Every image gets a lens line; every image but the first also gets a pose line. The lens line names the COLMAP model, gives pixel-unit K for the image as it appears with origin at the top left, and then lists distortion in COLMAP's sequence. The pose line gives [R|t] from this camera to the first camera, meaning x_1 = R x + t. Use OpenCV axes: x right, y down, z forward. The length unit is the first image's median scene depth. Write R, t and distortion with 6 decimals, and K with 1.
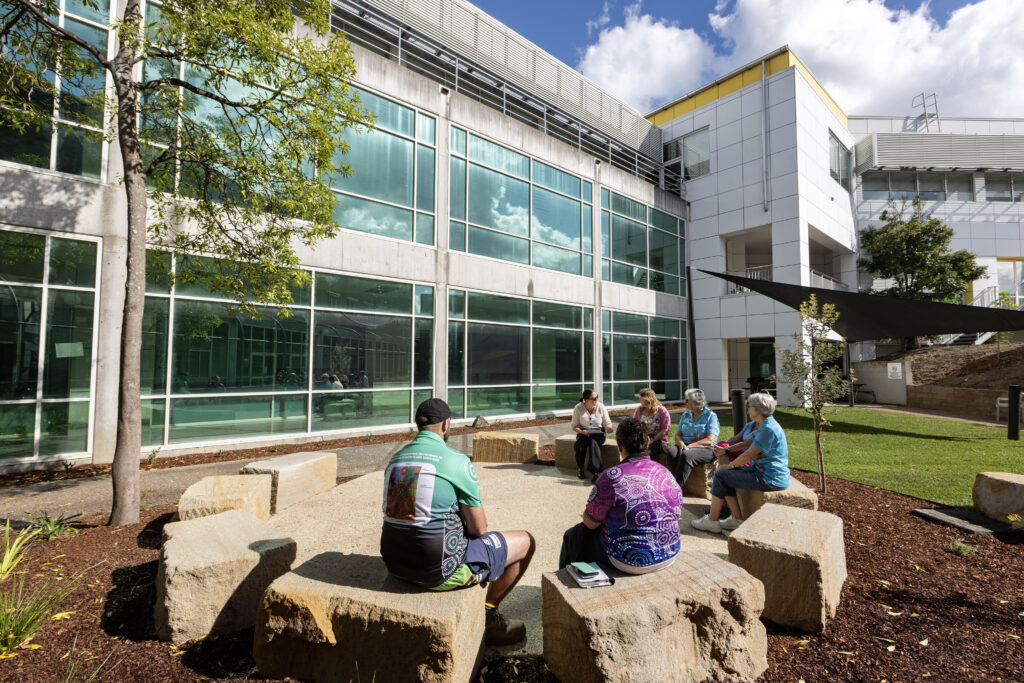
lens RADIAL K [[449.2, 0, 510.5], [0, 449.2, 342.8], [0, 0, 1]] dist [0.000452, -0.001299]
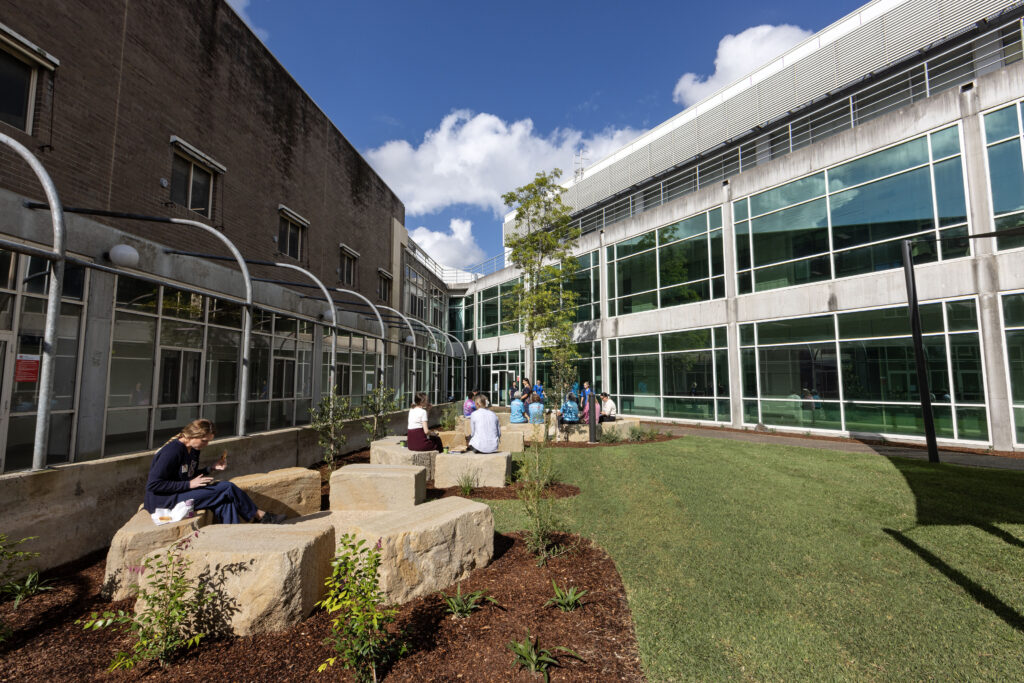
lens RADIAL K [[449.2, 0, 510.5], [0, 449.2, 342.8], [0, 0, 1]] dist [0.000452, -0.001299]
pose [[-0.126805, -0.093777, -0.987485, 1.257837], [0.051275, 0.993570, -0.100940, 0.032752], [0.990601, -0.063433, -0.121181, 0.482901]]
